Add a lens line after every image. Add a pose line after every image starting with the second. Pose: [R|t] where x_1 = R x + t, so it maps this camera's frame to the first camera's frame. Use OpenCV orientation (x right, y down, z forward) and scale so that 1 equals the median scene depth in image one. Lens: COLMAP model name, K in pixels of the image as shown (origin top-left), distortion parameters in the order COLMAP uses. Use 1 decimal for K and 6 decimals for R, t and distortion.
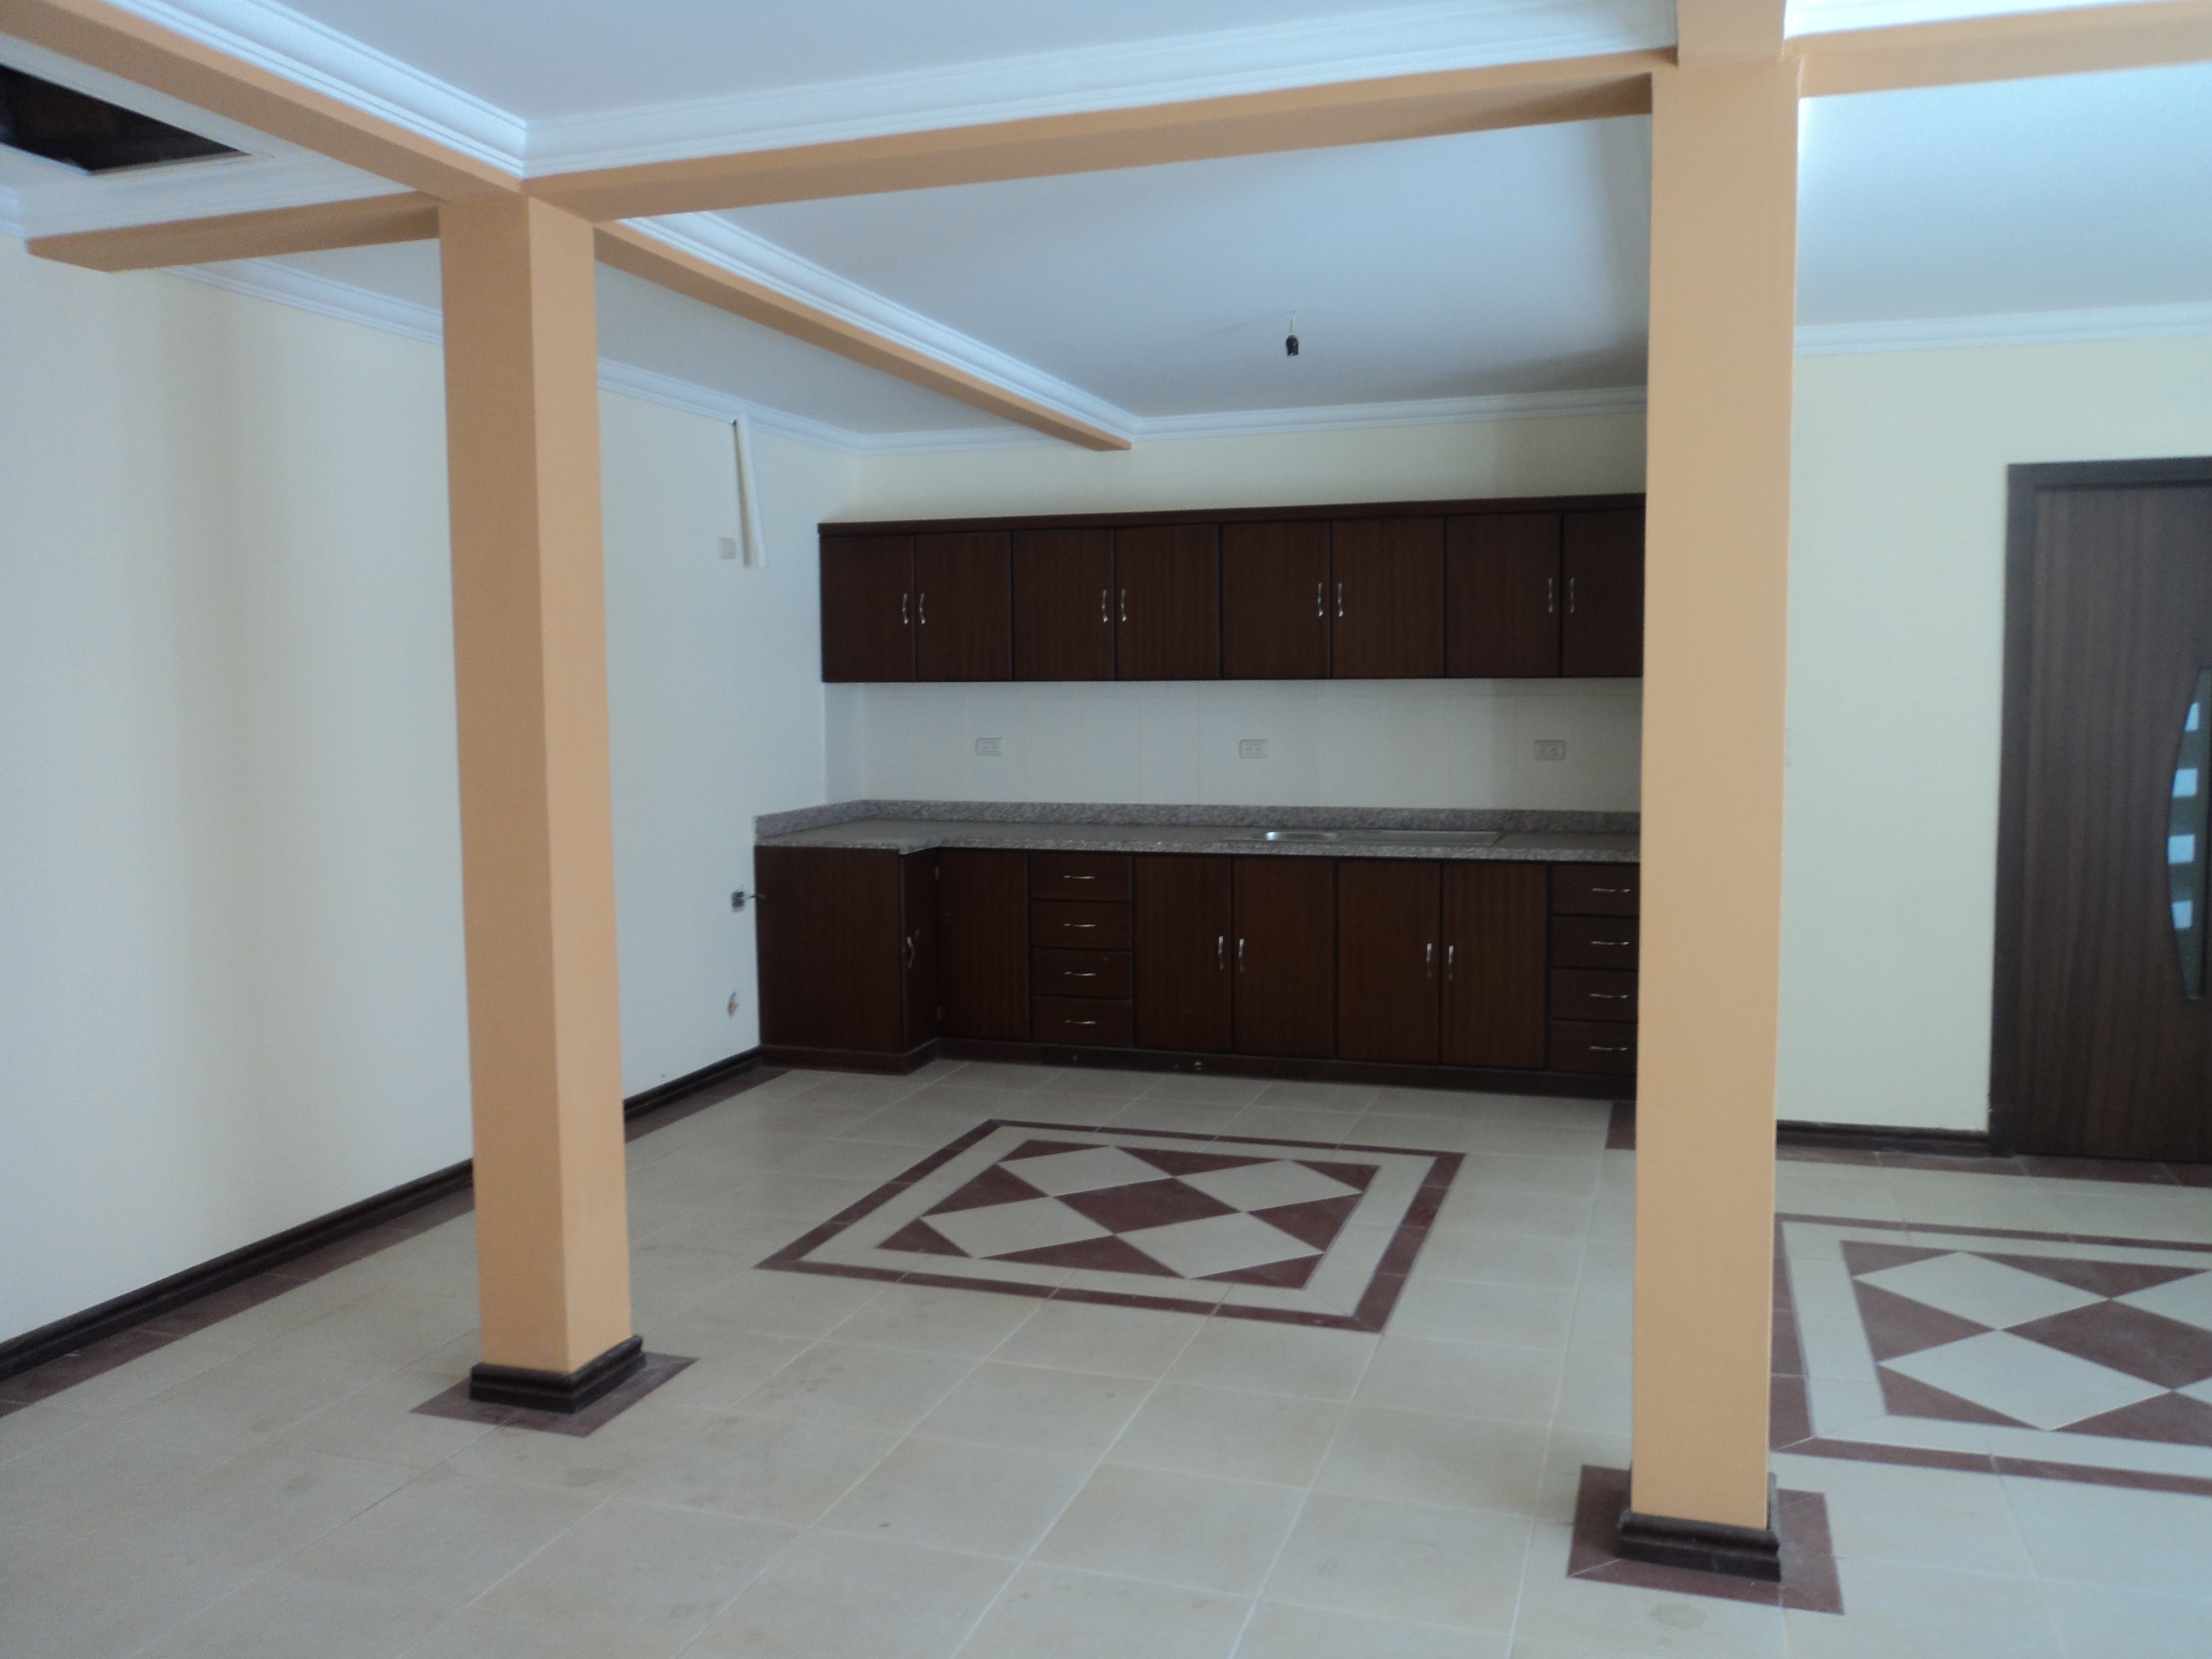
lens RADIAL K [[1771.1, 0, 1106.0], [0, 1771.1, 829.5], [0, 0, 1]] dist [-0.005043, 0.005600]
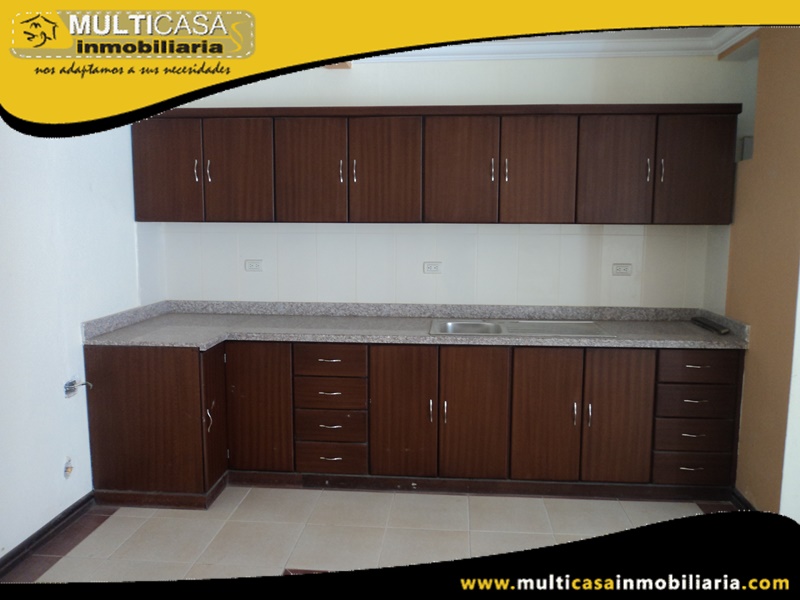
lens RADIAL K [[640.5, 0, 400.0], [0, 640.5, 300.0], [0, 0, 1]] dist [-0.005043, 0.005600]
pose [[0.973393, -0.017381, 0.228481, -0.076672], [0.008545, 0.999179, 0.039605, -0.041470], [-0.228981, -0.036598, 0.972743, 0.479215]]
